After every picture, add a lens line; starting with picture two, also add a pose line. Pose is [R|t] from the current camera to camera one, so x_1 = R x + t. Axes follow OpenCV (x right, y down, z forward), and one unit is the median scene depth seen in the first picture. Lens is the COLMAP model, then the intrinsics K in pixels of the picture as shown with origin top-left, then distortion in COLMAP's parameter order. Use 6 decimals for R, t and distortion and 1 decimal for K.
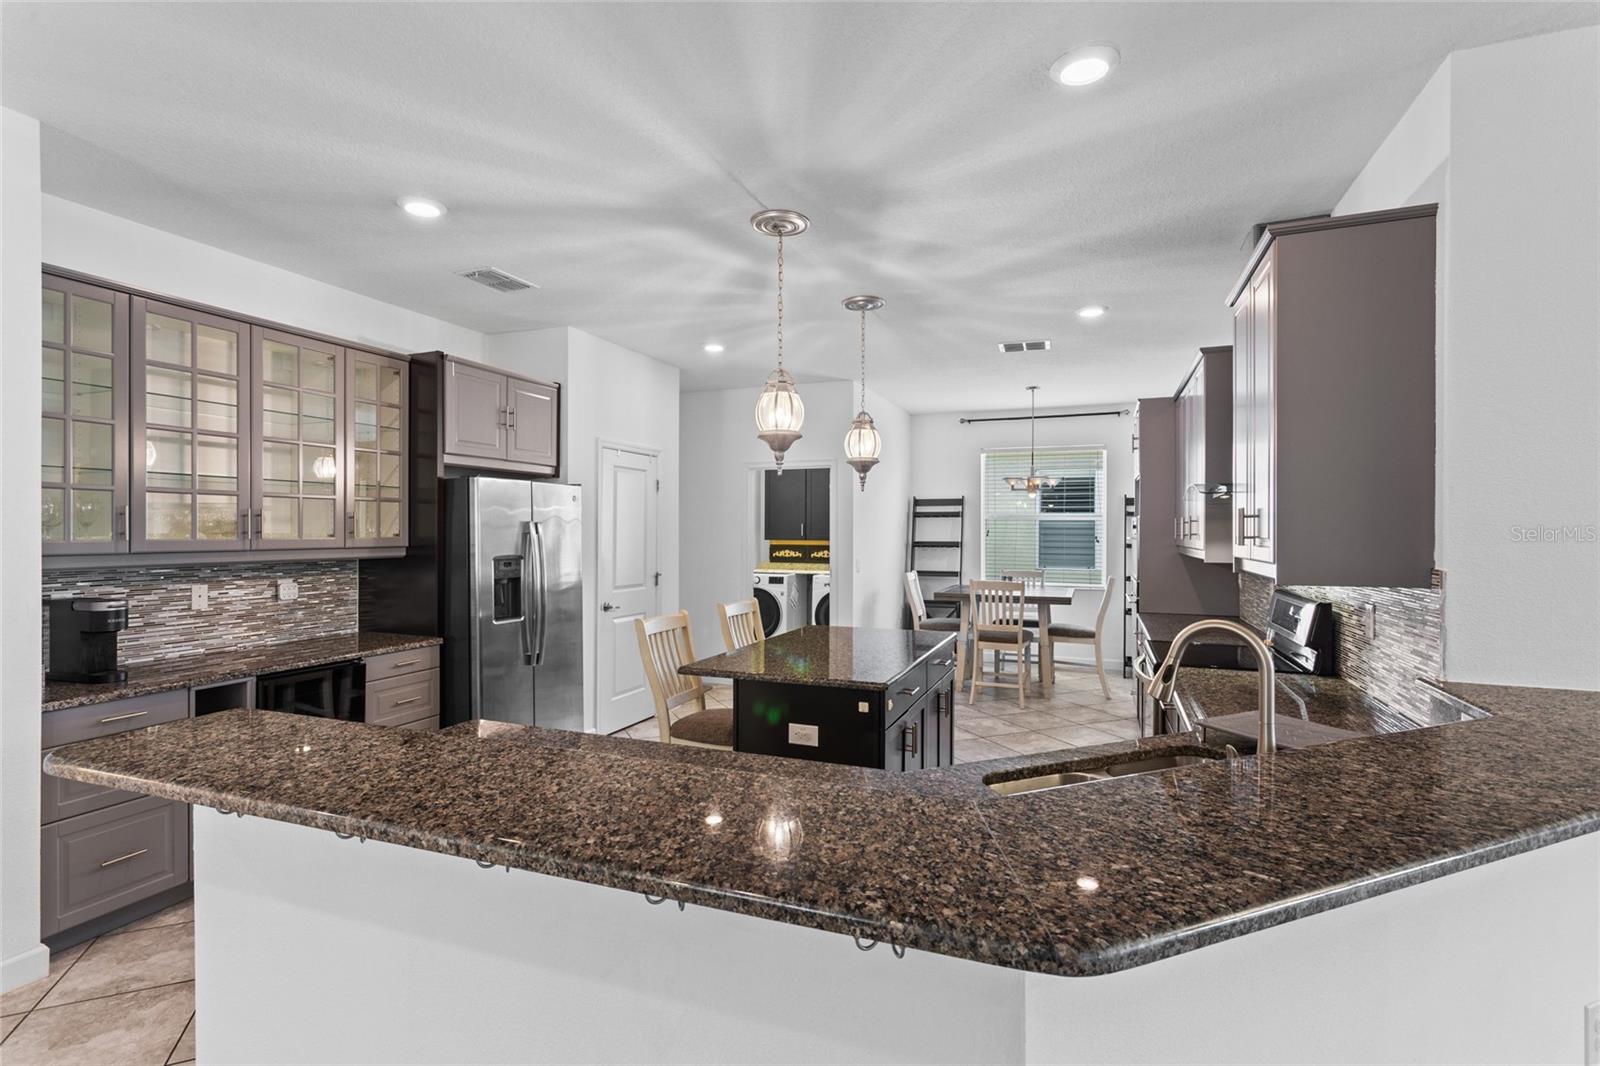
lens RADIAL K [[764.8, 0, 785.4], [0, 764.8, 526.9], [0, 0, 1]] dist [0.013694, 0.000553]
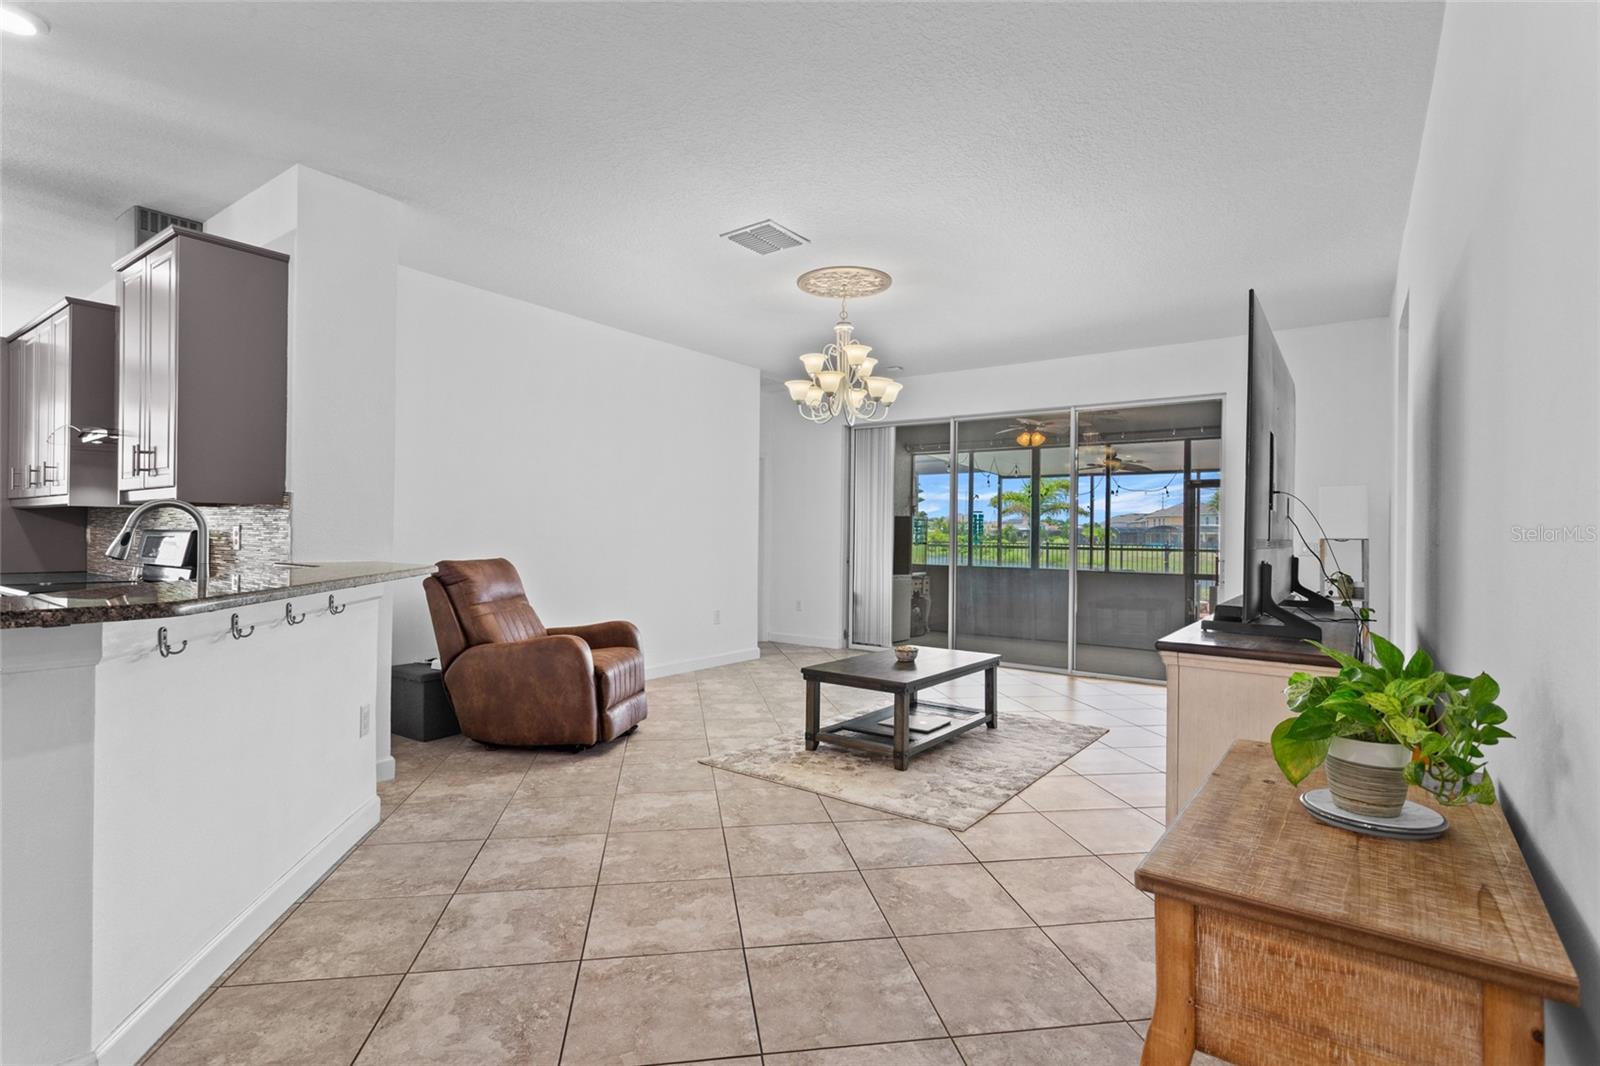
lens RADIAL K [[764.8, 0, 785.4], [0, 764.8, 526.9], [0, 0, 1]] dist [0.013694, 0.000553]
pose [[0.251242, 0.007901, 0.967892, -0.323279], [-0.014163, 0.999890, -0.004486, 0.095865], [-0.967821, -0.012581, 0.251326, -0.288570]]
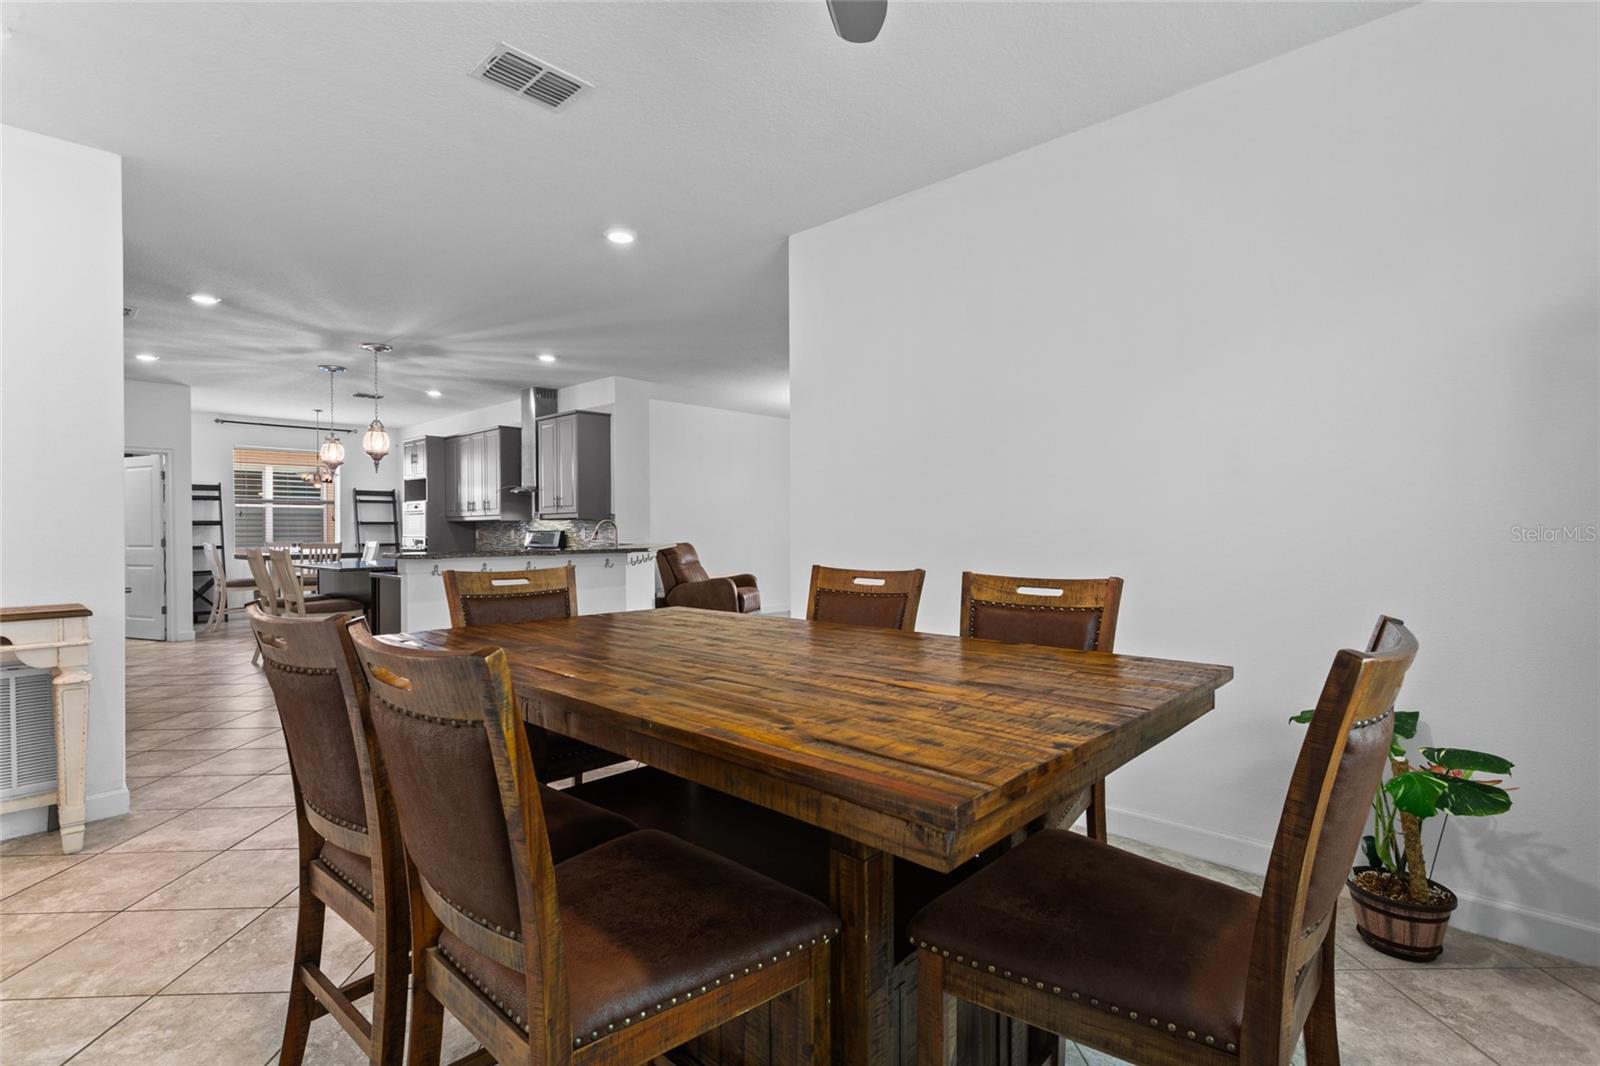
lens RADIAL K [[764.8, 0, 785.4], [0, 764.8, 526.9], [0, 0, 1]] dist [0.013694, 0.000553]
pose [[0.370326, -0.003488, 0.928895, -1.816596], [0.001993, 0.999994, 0.002961, 0.087669], [-0.928900, 0.000754, 0.370330, -0.902220]]
